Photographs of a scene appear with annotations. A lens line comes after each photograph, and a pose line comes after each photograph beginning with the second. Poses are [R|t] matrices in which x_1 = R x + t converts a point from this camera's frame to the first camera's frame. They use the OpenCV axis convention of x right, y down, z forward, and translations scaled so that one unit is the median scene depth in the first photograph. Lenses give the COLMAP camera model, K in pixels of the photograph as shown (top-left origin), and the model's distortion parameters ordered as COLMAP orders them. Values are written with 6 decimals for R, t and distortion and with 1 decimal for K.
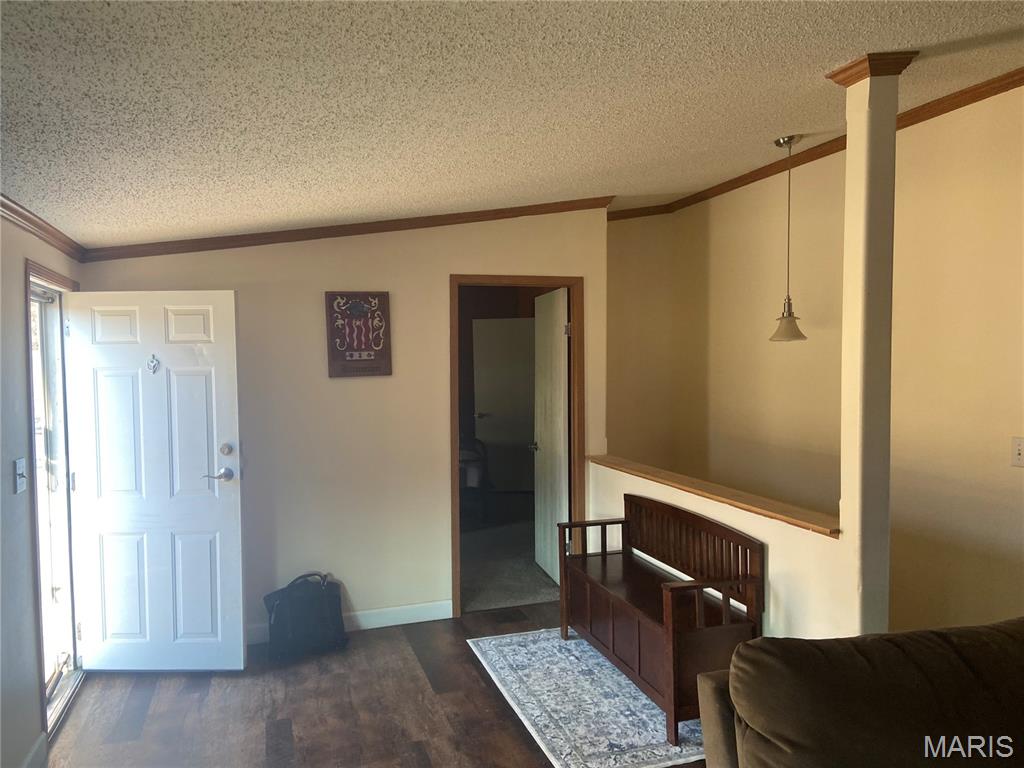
lens RADIAL K [[764.8, 0, 515.5], [0, 764.8, 387.3], [0, 0, 1]] dist [0.137918, -0.173735]
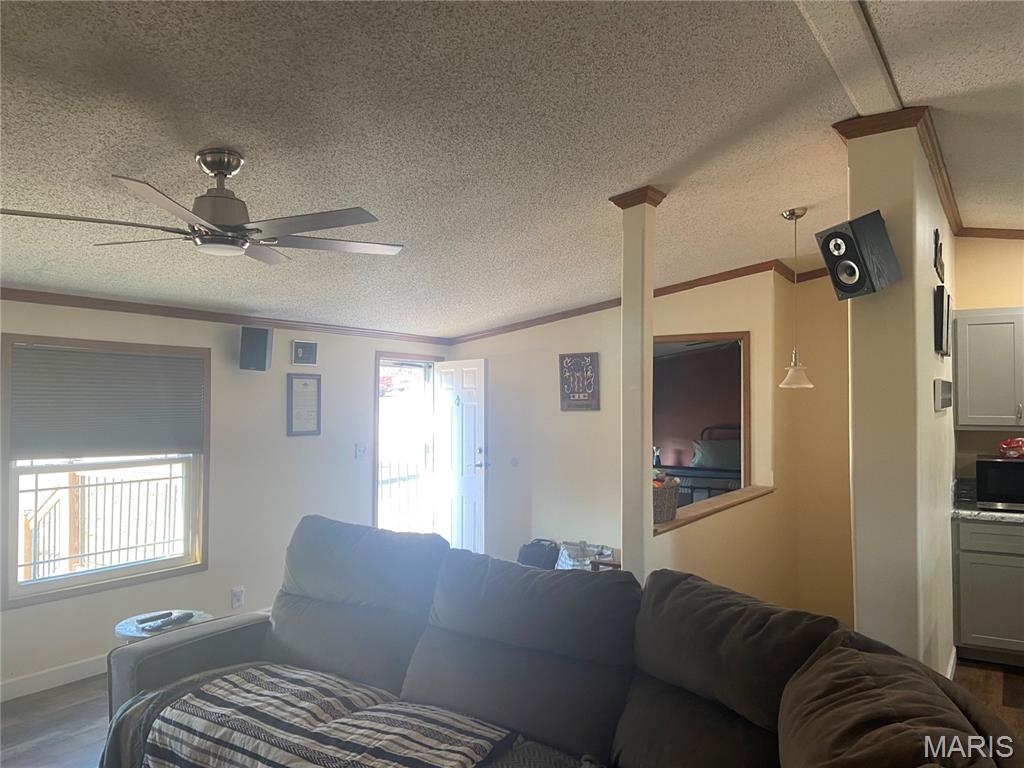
lens RADIAL K [[782.9, 0, 494.5], [0, 782.9, 382.3], [0, 0, 1]] dist [-0.000728, -0.006225]
pose [[0.625175, -0.008541, -0.780438, 0.869457], [-0.035746, 0.998577, -0.039563, -0.003299], [0.779666, 0.052632, 0.623980, -0.059379]]
